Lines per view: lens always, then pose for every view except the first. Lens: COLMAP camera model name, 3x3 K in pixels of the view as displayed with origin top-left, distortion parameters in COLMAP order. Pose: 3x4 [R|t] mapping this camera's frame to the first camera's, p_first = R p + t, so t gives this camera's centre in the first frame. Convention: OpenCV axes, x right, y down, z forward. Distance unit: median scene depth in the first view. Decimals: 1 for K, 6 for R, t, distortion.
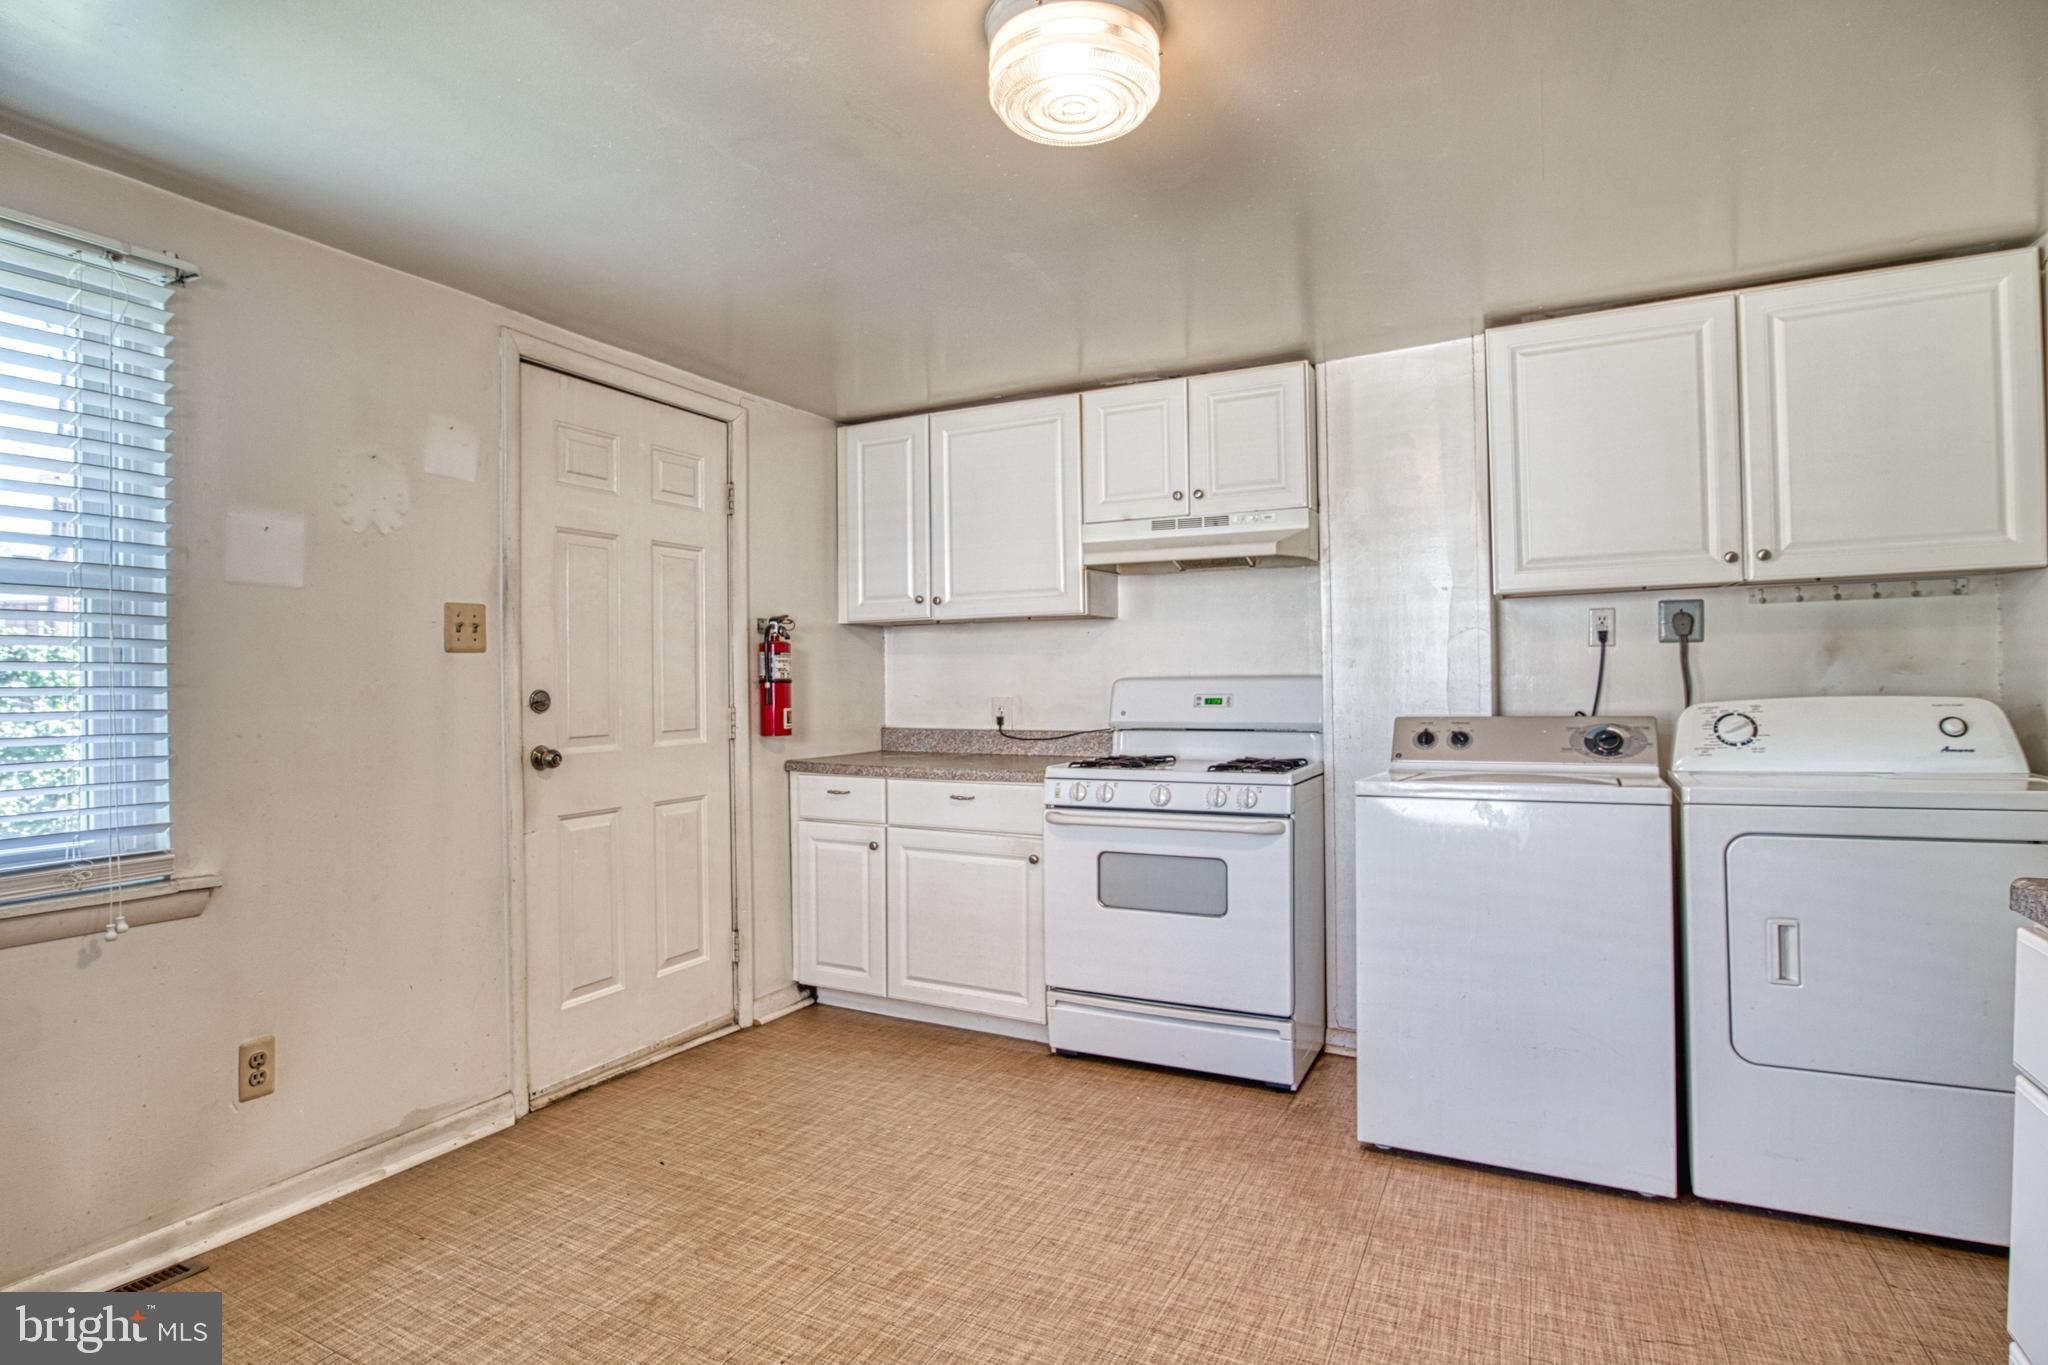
lens RADIAL K [[1007.6, 0, 1010.0], [0, 1007.6, 694.1], [0, 0, 1]] dist [-0.026945, 0.000623]
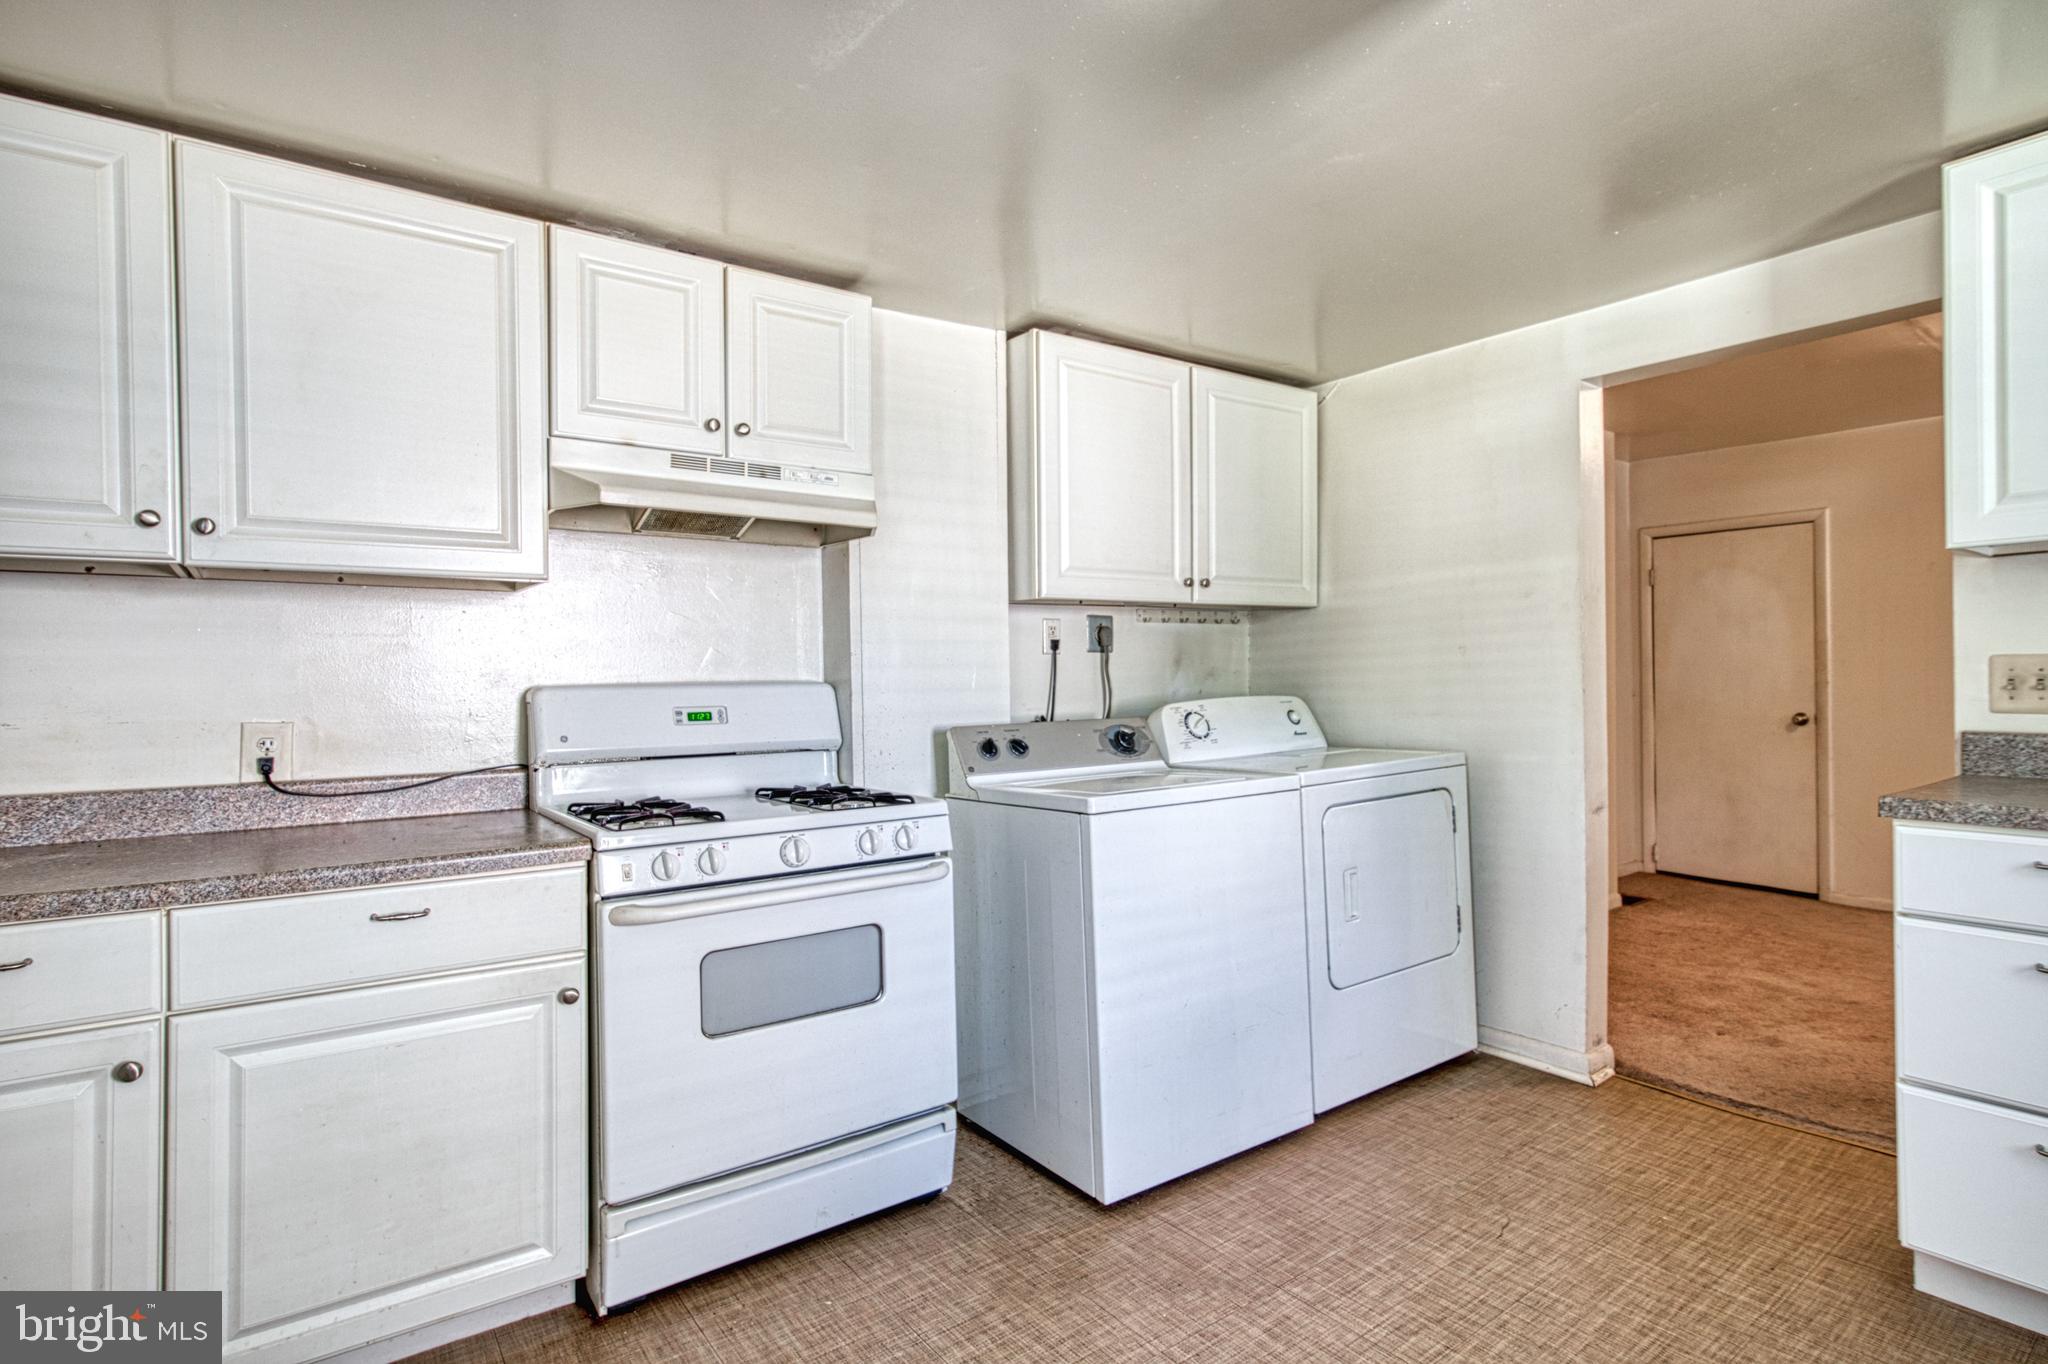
lens RADIAL K [[1007.6, 0, 1004.5], [0, 1007.6, 681.8], [0, 0, 1]] dist [-0.026945, 0.000623]
pose [[0.465279, 0.005288, 0.885148, -0.376790], [0.021998, 0.999604, -0.017534, -0.000438], [-0.884891, 0.027630, 0.464978, 0.521642]]
